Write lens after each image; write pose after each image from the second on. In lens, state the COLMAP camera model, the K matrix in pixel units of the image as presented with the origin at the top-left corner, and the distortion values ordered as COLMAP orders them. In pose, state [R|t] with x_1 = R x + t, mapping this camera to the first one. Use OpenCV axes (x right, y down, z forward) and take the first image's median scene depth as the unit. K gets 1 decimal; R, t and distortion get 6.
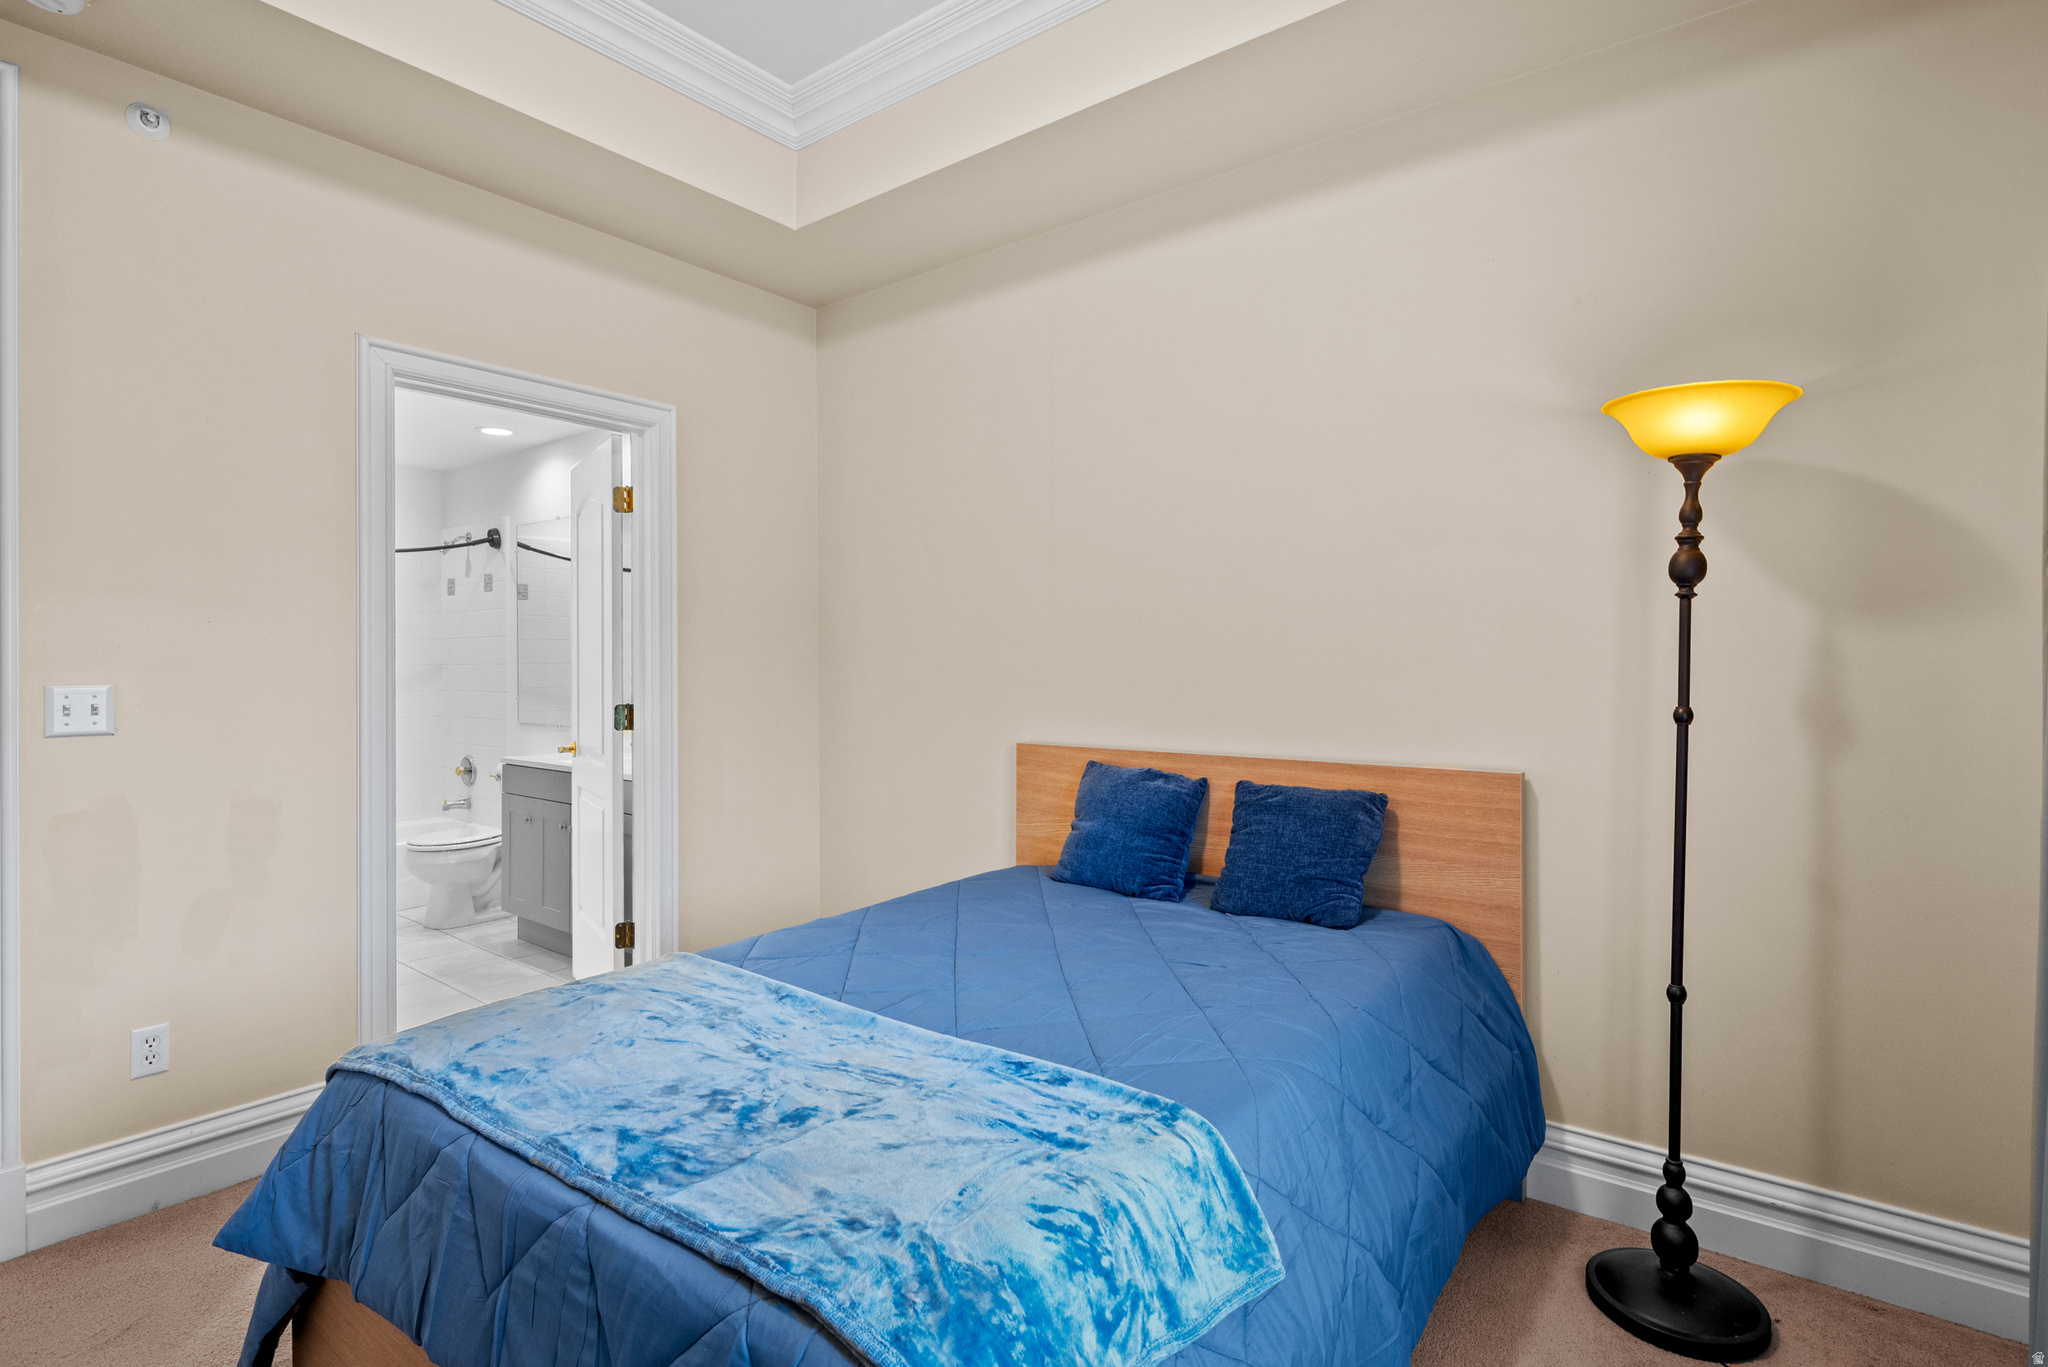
lens RADIAL K [[996.7, 0, 1022.8], [0, 996.7, 658.9], [0, 0, 1]] dist [-0.000254, -0.000051]
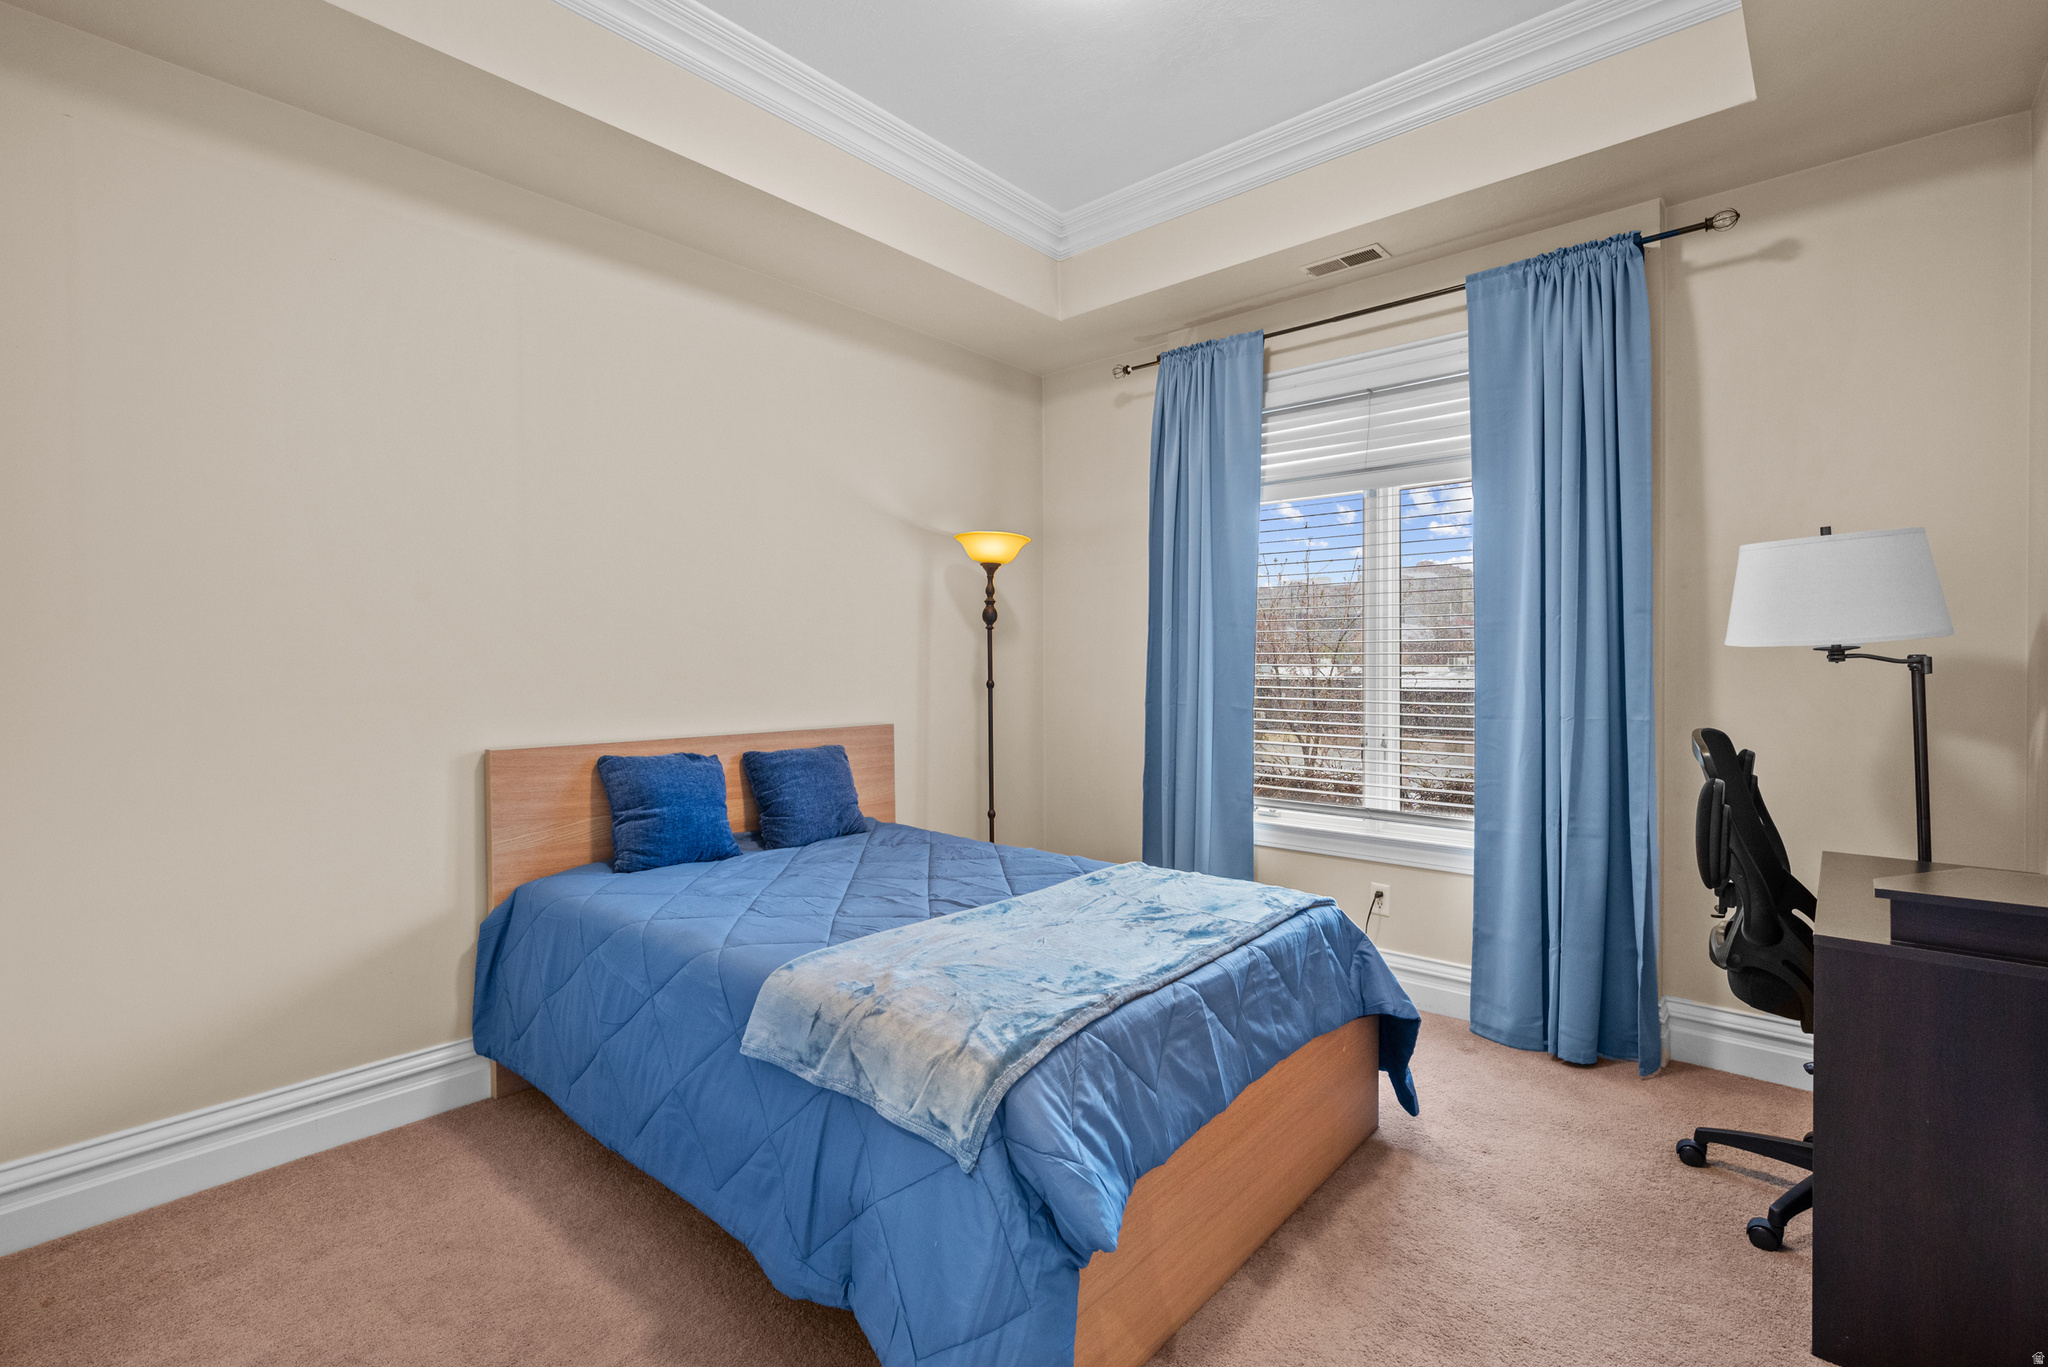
lens RADIAL K [[933.5, 0, 1024.0], [0, 933.5, 683.5], [0, 0, 1]] dist [-0.000091, -0.000009]
pose [[0.058030, -0.012919, 0.998231, -1.316689], [0.005897, 0.999903, 0.012598, 0.029758], [-0.998297, 0.005156, 0.058100, 0.802244]]
